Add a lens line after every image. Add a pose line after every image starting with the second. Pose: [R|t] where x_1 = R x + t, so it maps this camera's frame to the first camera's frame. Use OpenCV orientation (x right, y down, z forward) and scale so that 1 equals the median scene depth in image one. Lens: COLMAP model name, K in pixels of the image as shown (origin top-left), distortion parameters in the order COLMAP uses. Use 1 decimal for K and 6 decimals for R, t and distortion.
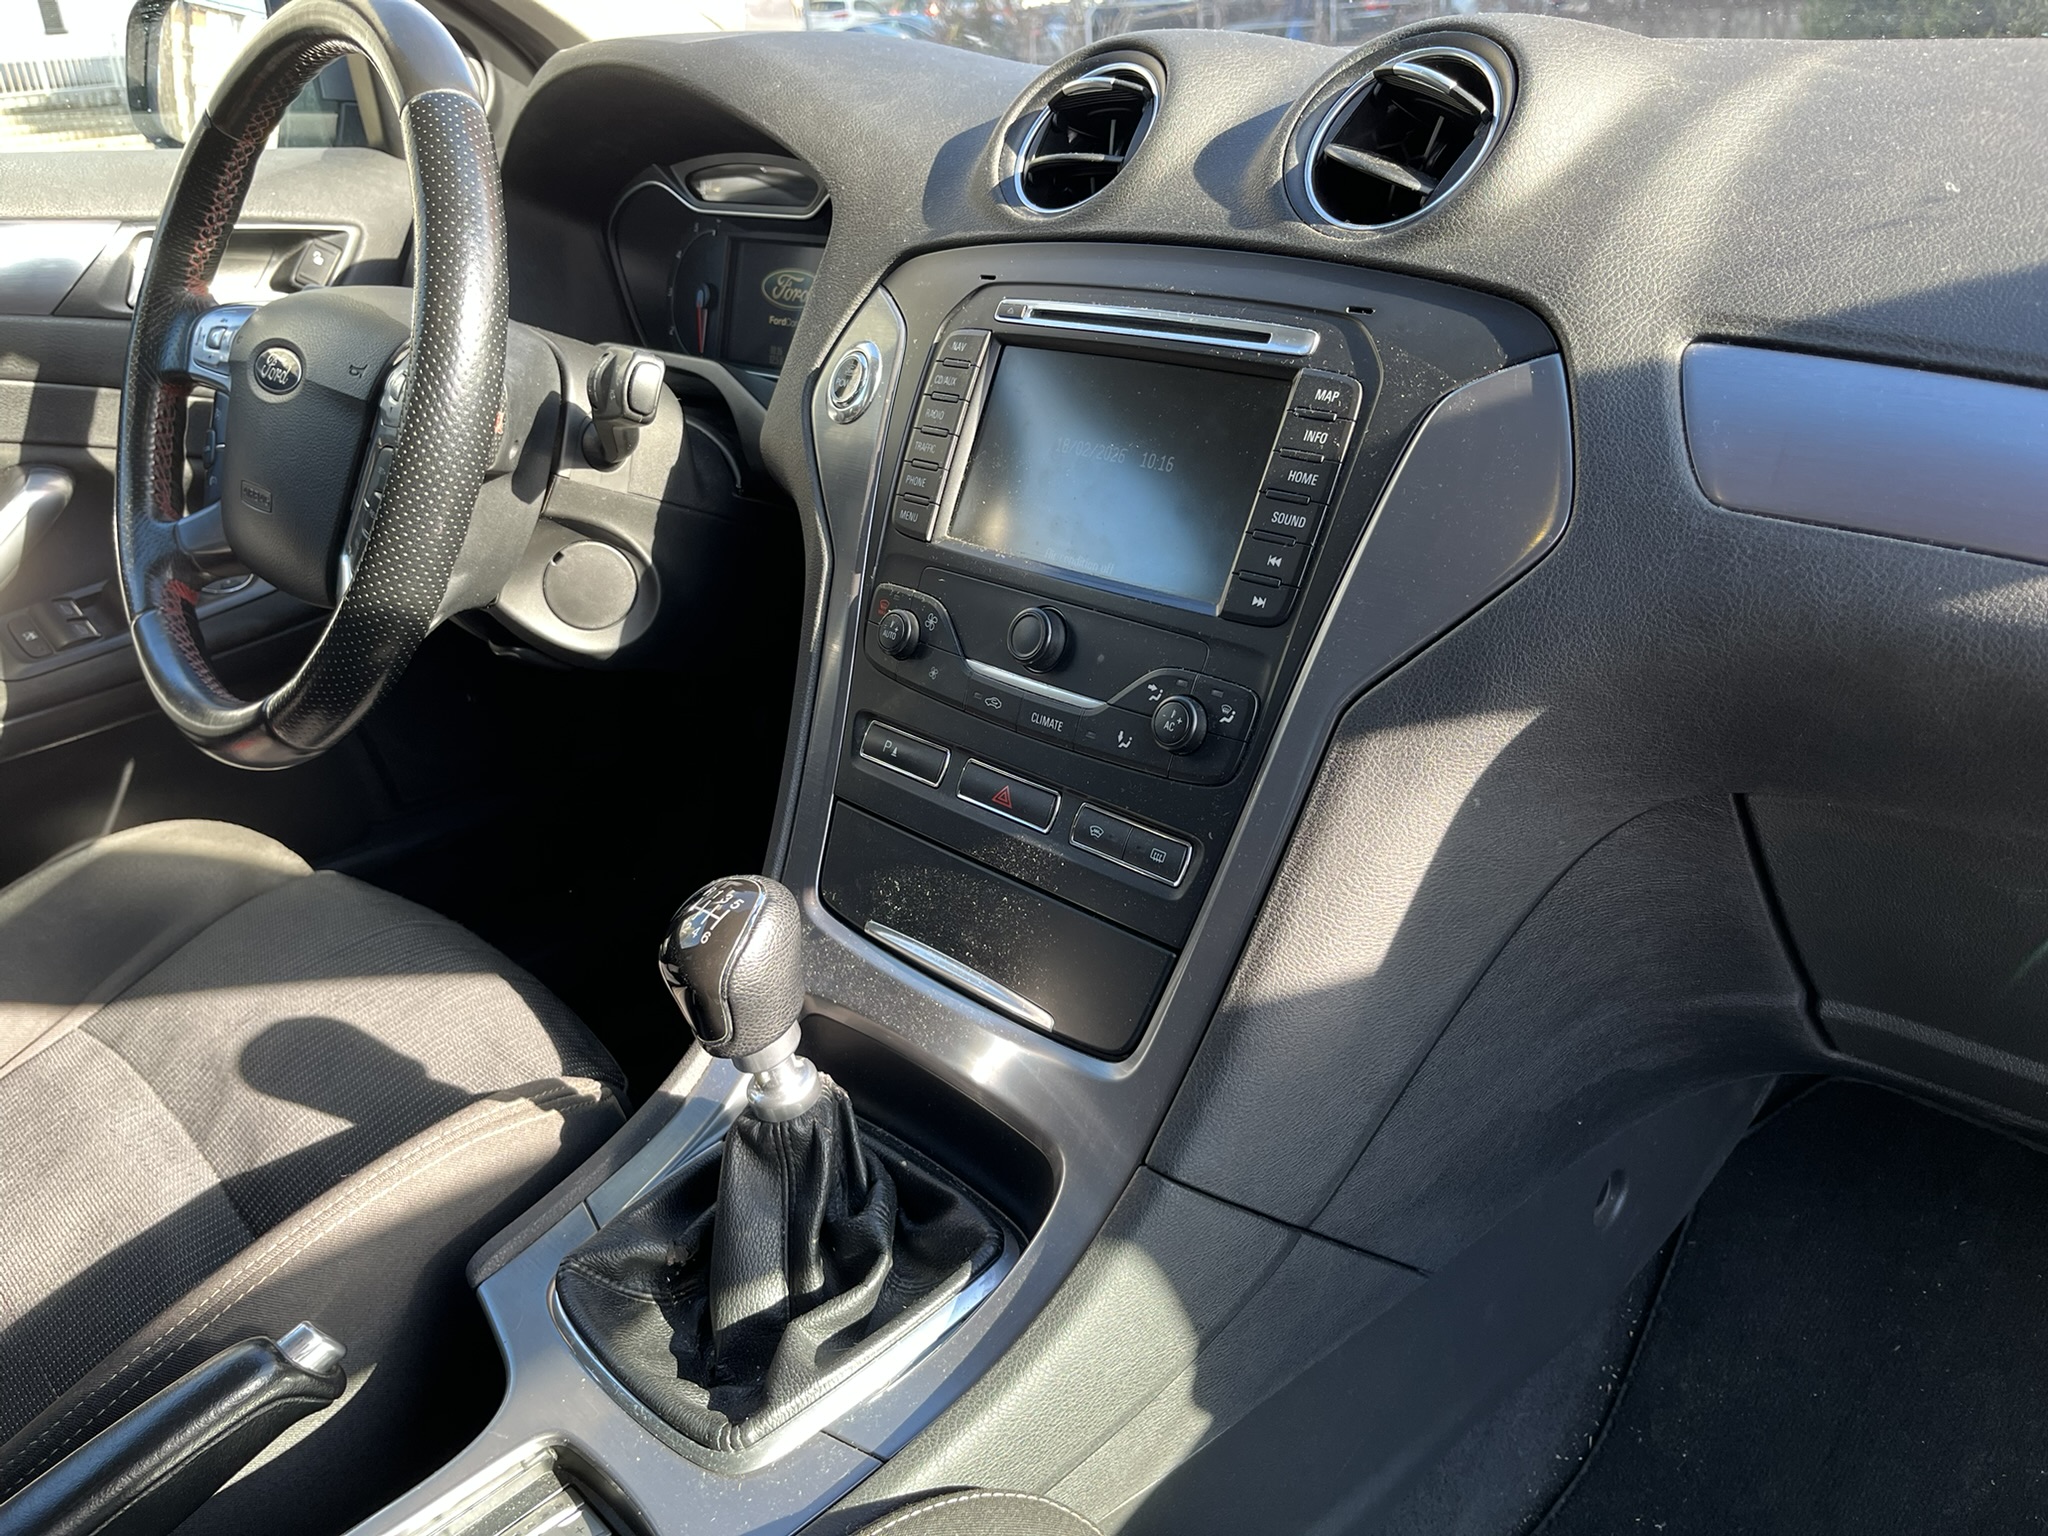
lens RADIAL K [[1563.5, 0, 1008.0], [0, 1563.5, 762.1], [0, 0, 1]] dist [0.068284, -0.117669]
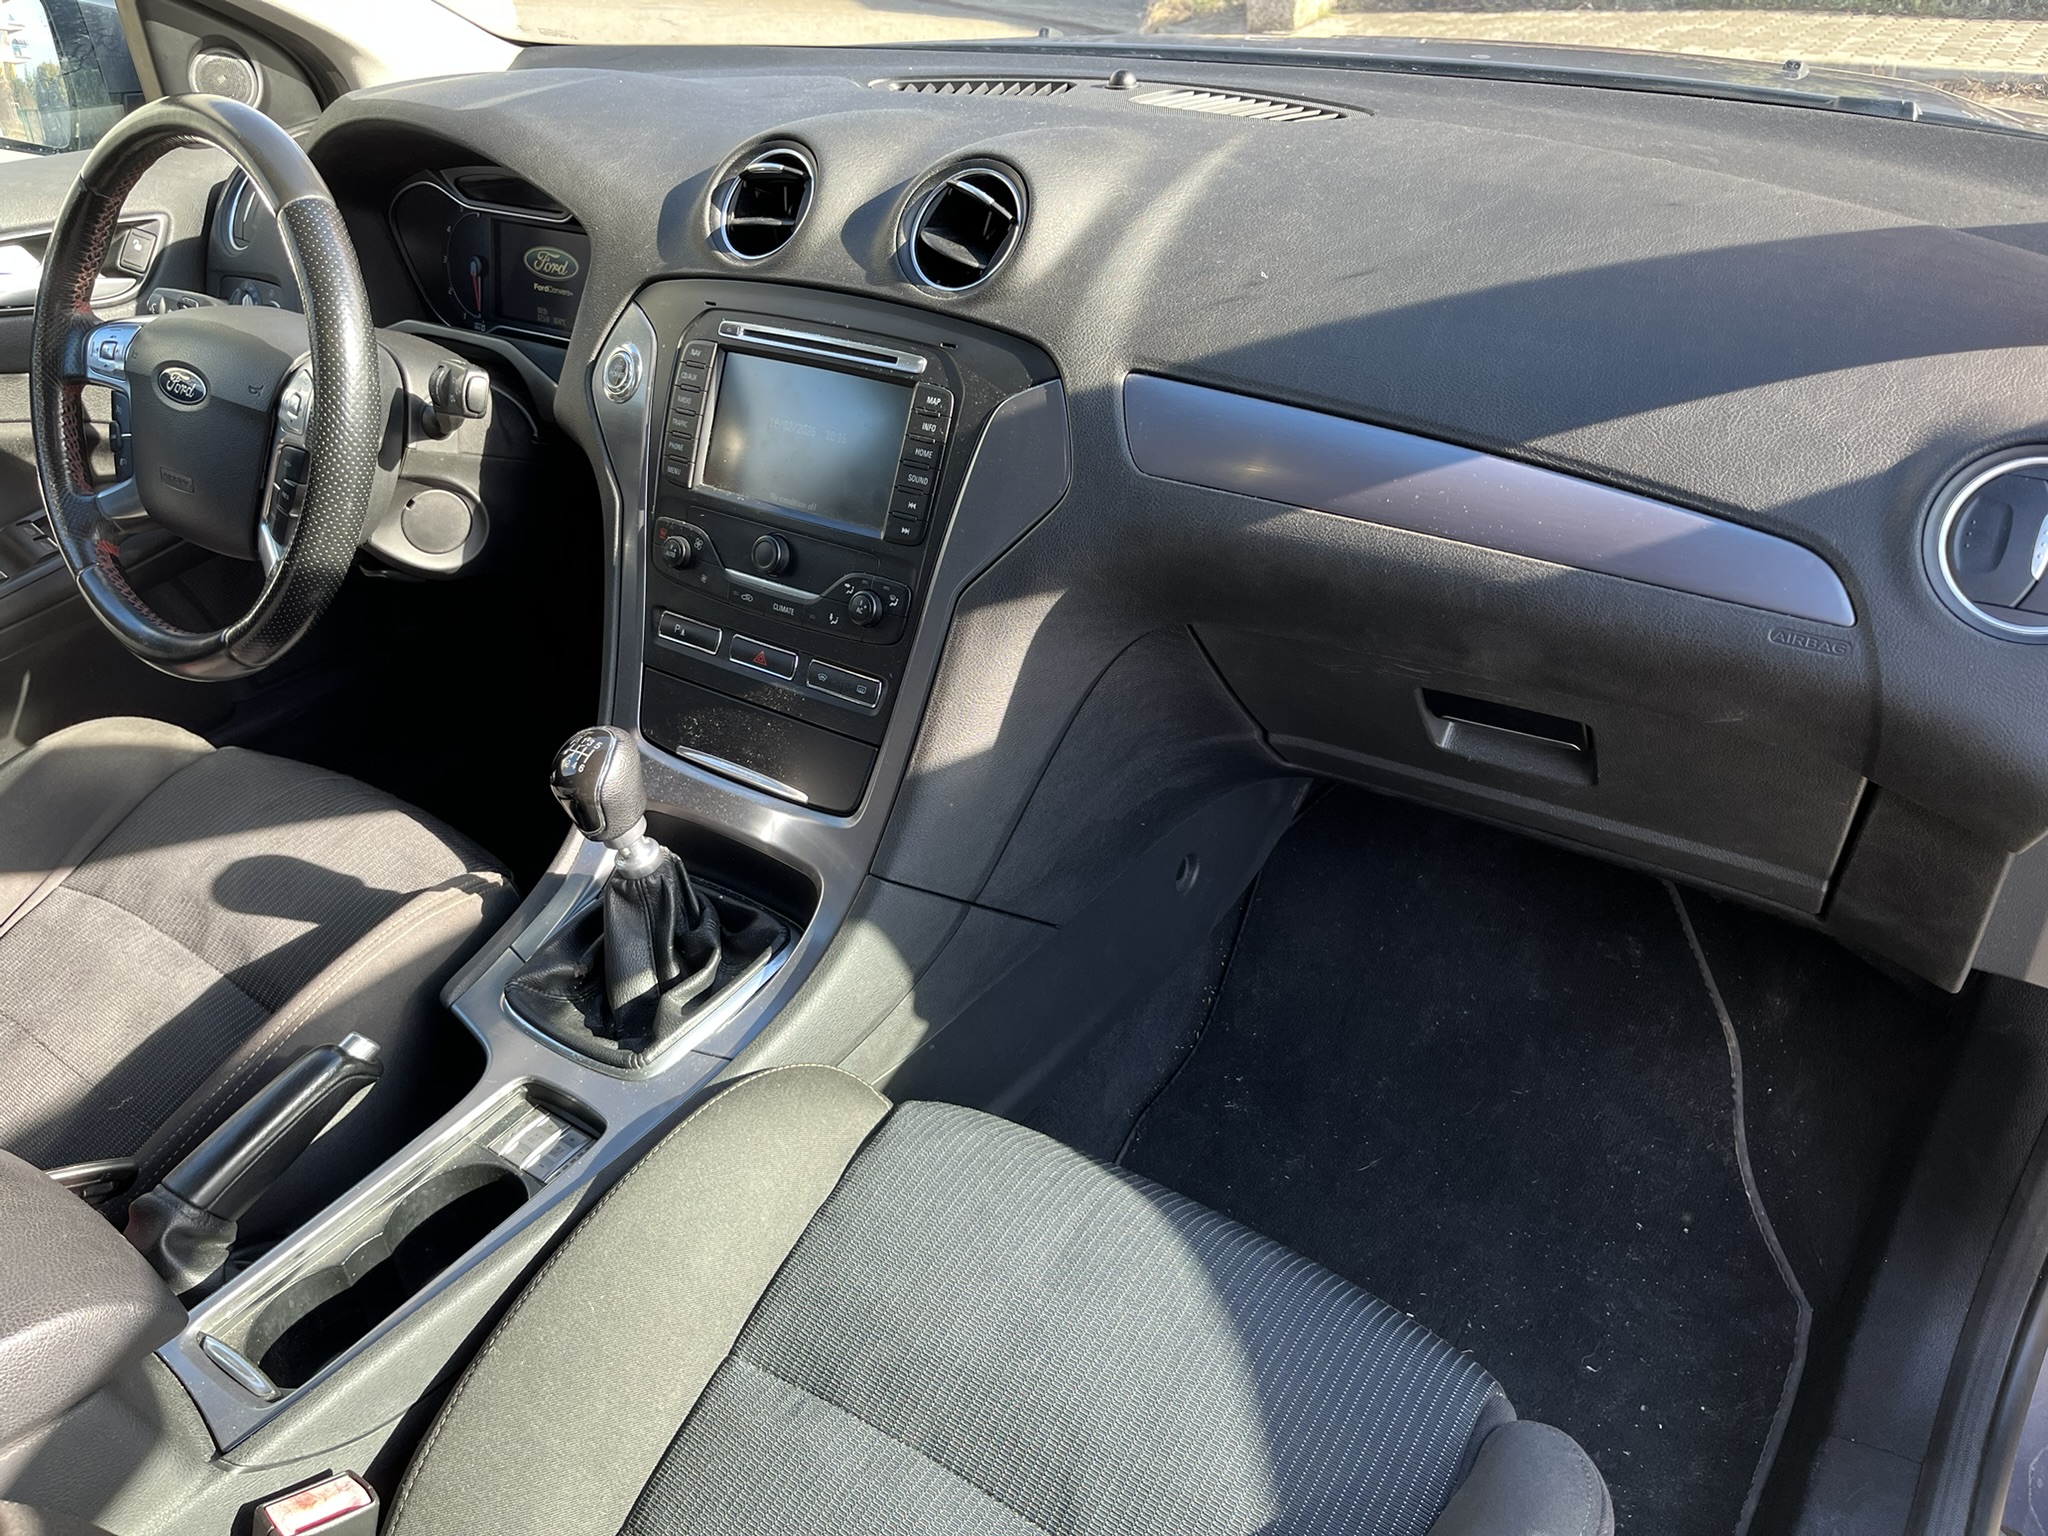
lens RADIAL K [[1563.5, 0, 1008.0], [0, 1563.5, 762.1], [0, 0, 1]] dist [0.068284, -0.117669]
pose [[0.984076, -0.104837, 0.143541, 0.004746], [0.084320, 0.986234, 0.142242, -0.074801], [-0.156477, -0.127873, 0.979369, -0.555451]]
